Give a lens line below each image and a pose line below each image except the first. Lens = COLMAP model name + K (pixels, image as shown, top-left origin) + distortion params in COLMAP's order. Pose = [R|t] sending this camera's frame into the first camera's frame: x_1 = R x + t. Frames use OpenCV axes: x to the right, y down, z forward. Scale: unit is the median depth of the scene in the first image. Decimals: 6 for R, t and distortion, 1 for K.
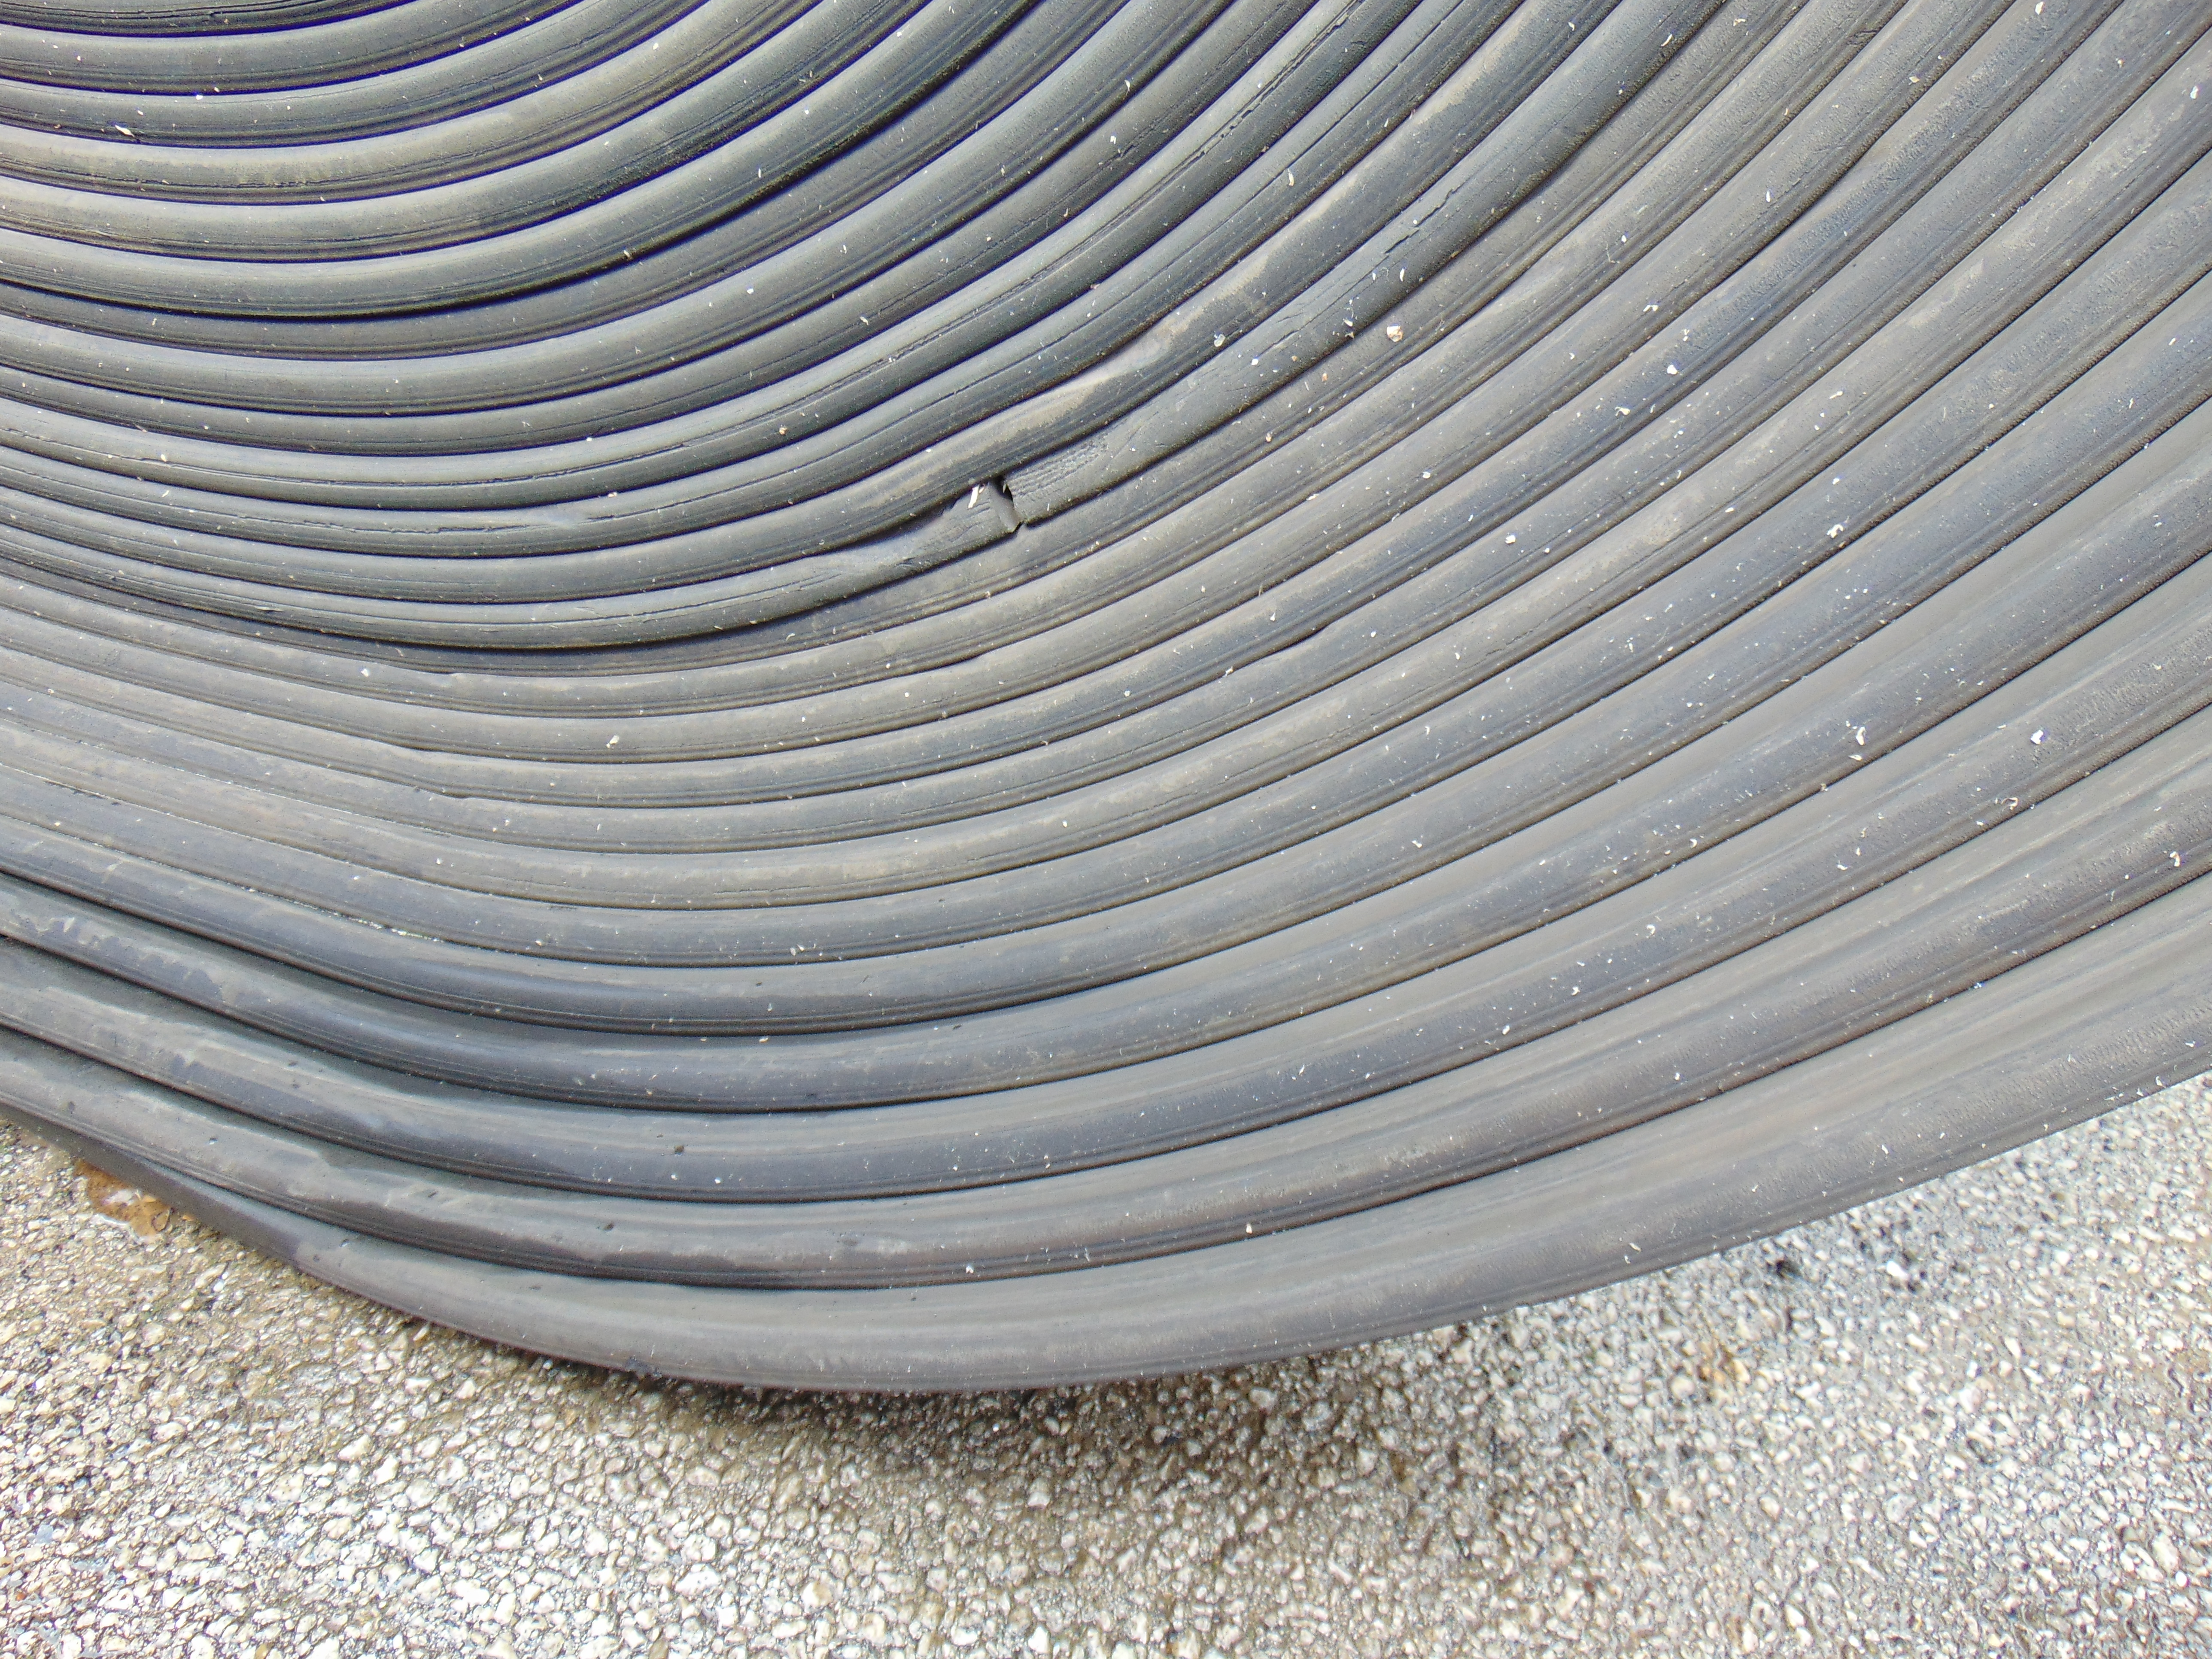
lens RADIAL K [[1708.3, 0, 1106.0], [0, 1708.3, 829.5], [0, 0, 1]] dist [0.026549, -0.008144]
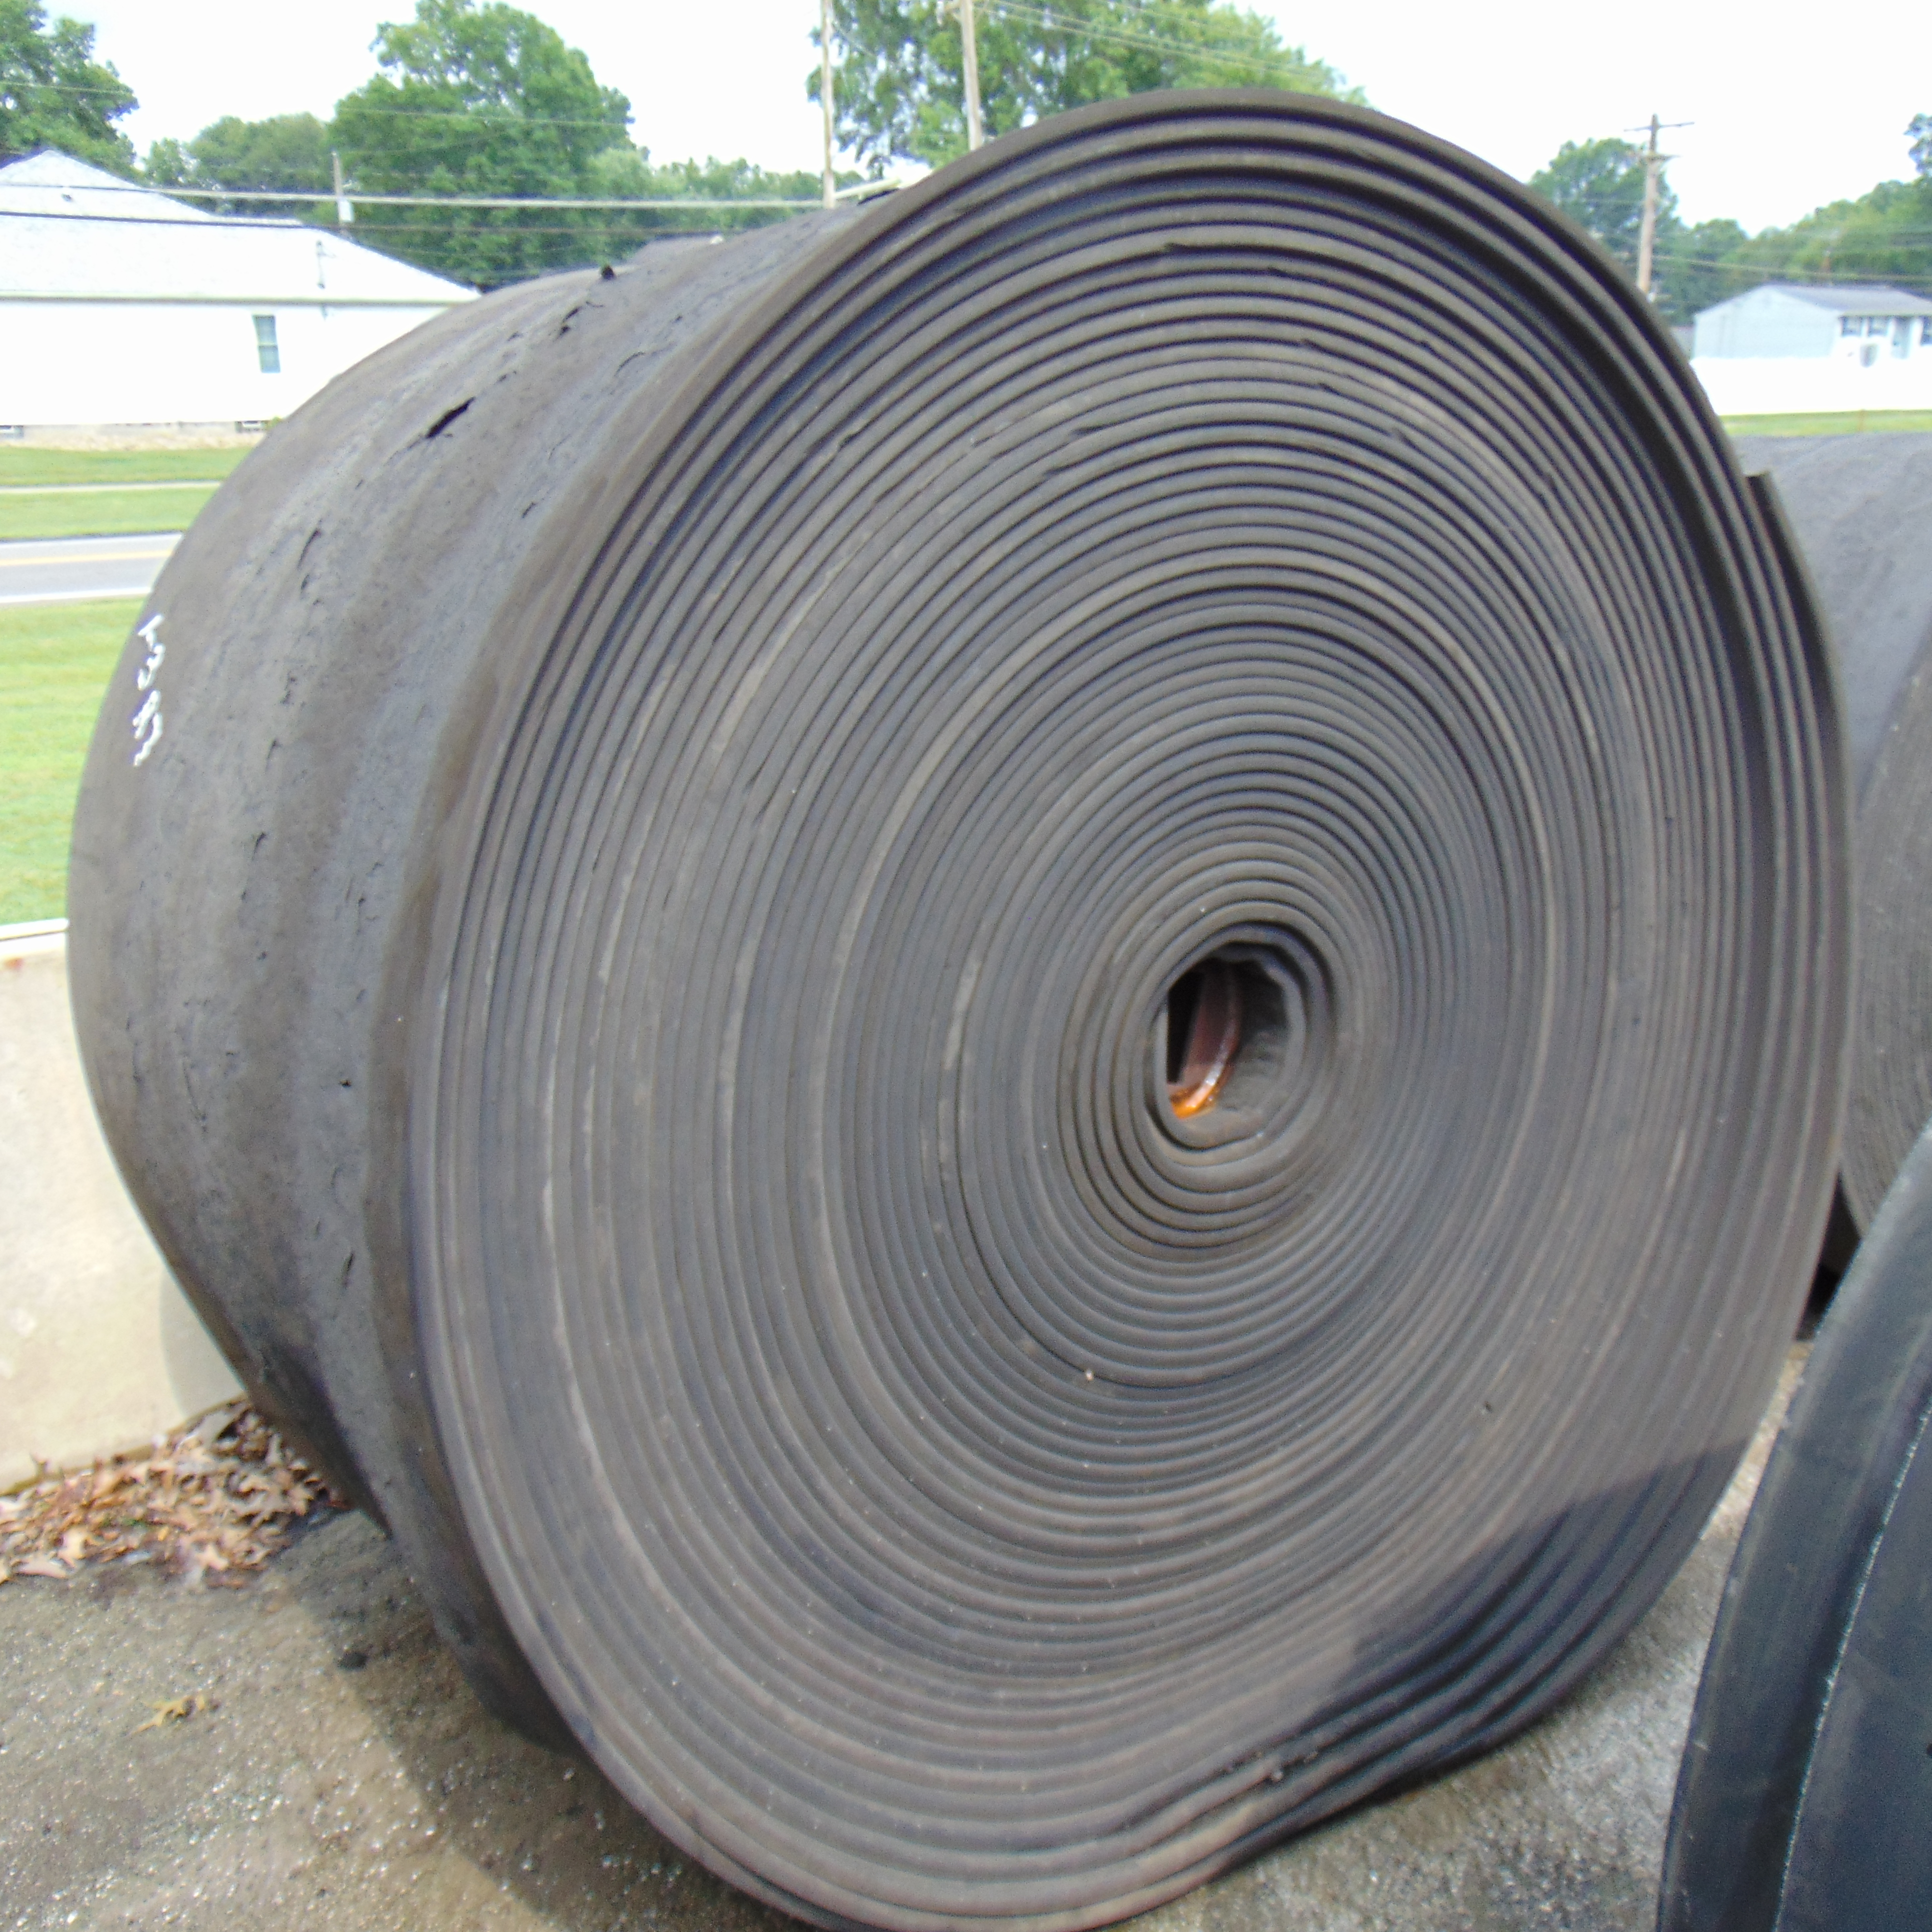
lens RADIAL K [[2010.5, 0, 966.0], [0, 2010.5, 966.0], [0, 0, 1]] dist [-0.006518, 0.057061]
pose [[0.557972, -0.291994, 0.776793, -3.632521], [0.513092, 0.857080, -0.046381, -1.336585], [-0.652230, 0.424445, 0.628046, -1.312855]]
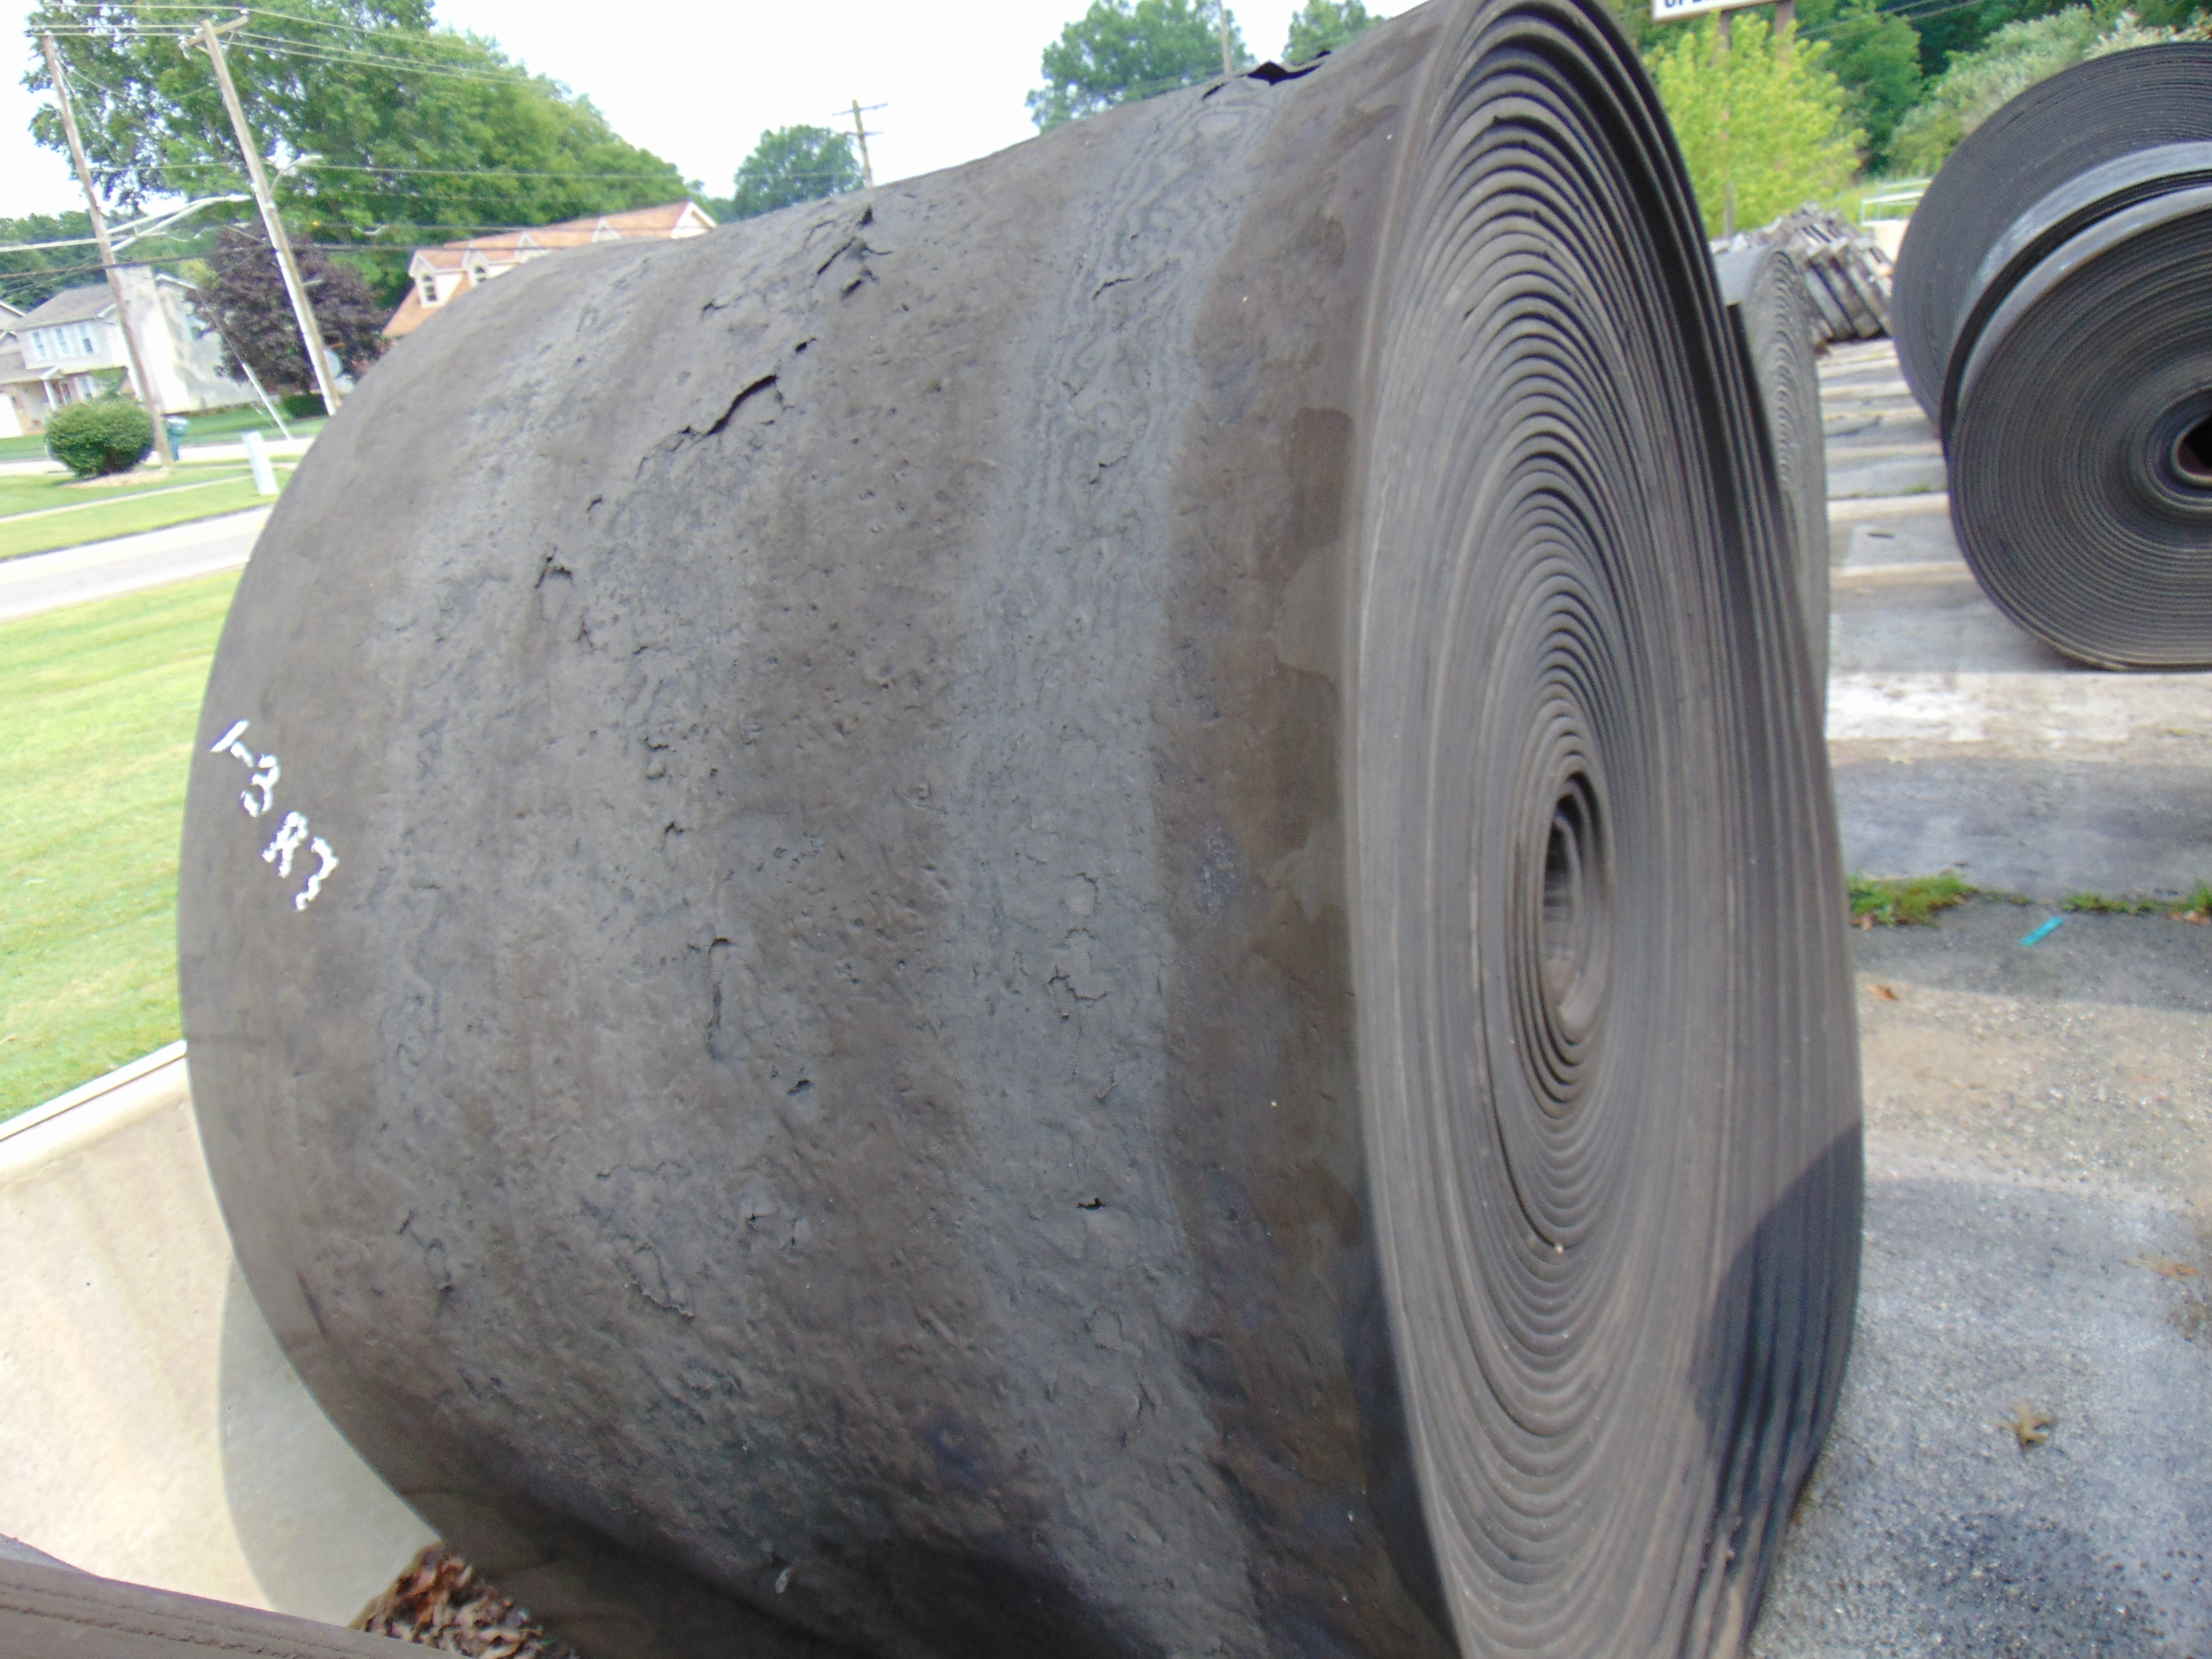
lens RADIAL K [[1708.3, 0, 1106.0], [0, 1708.3, 829.5], [0, 0, 1]] dist [0.026549, -0.008144]
pose [[0.131400, -0.373355, 0.918336, -3.595685], [0.680505, 0.707599, 0.190308, -2.399748], [-0.720866, 0.599925, 0.347048, 0.116096]]
